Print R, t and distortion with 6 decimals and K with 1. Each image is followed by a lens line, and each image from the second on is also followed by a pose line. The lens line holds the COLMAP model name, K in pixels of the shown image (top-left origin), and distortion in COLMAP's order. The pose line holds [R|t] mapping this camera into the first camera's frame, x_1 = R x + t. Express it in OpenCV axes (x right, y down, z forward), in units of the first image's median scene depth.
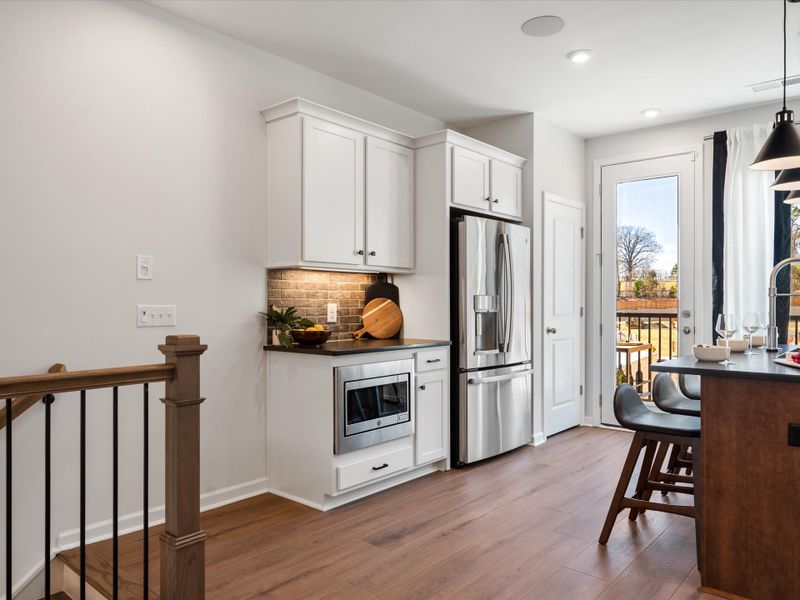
lens RADIAL K [[574.8, 0, 406.2], [0, 574.8, 305.1], [0, 0, 1]] dist [0.017640, 0.001904]
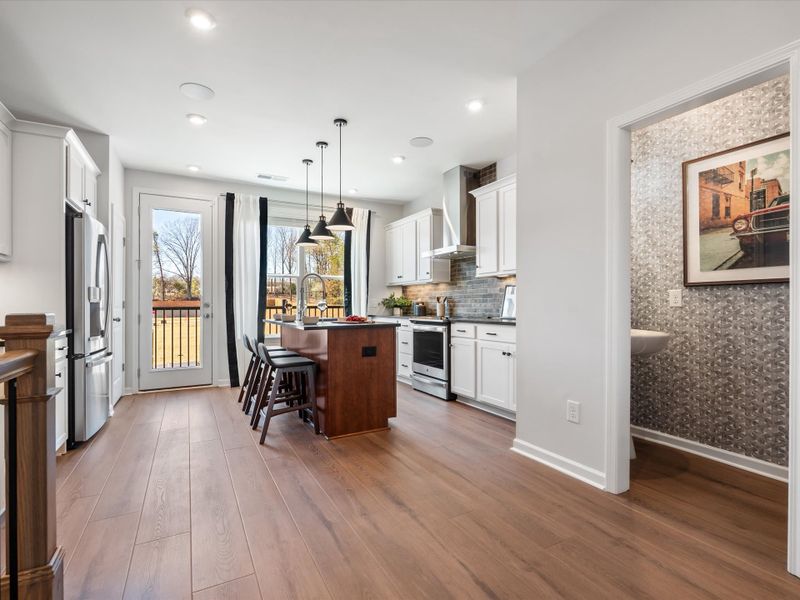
lens RADIAL K [[391.6, 0, 404.6], [0, 391.6, 305.3], [0, 0, 1]] dist [-0.006859, -0.000031]
pose [[0.354310, -0.005443, 0.935112, -0.322476], [0.010191, 0.999946, 0.001959, 0.020385], [-0.935073, 0.008836, 0.354346, 0.149894]]
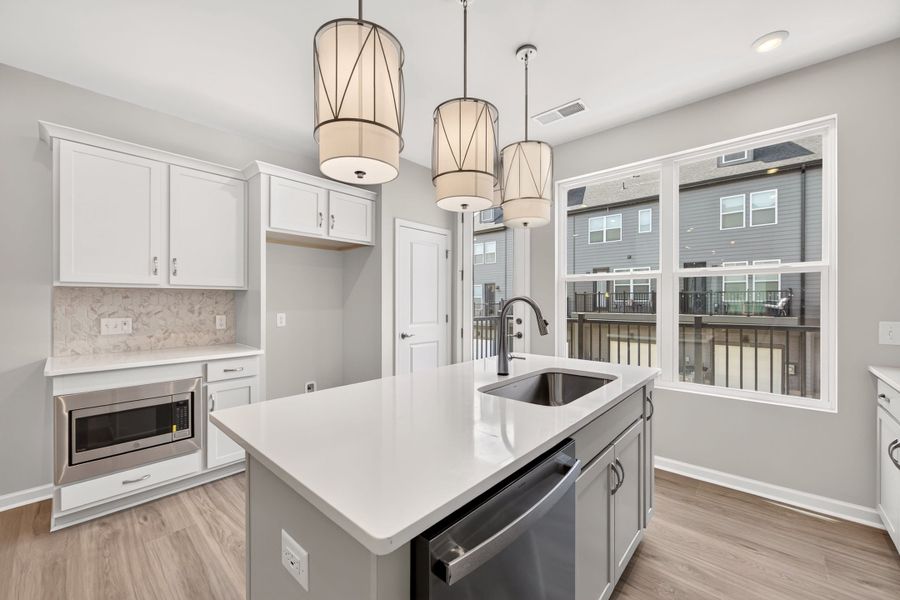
lens RADIAL K [[355.7, 0, 448.3], [0, 355.7, 301.9], [0, 0, 1]] dist [0.002033, -0.000156]
pose [[0.999768, -0.014020, -0.016368, 0.378951], [0.014018, 0.999902, -0.000223, -0.027316], [0.016370, -0.000006, 0.999866, 0.289368]]
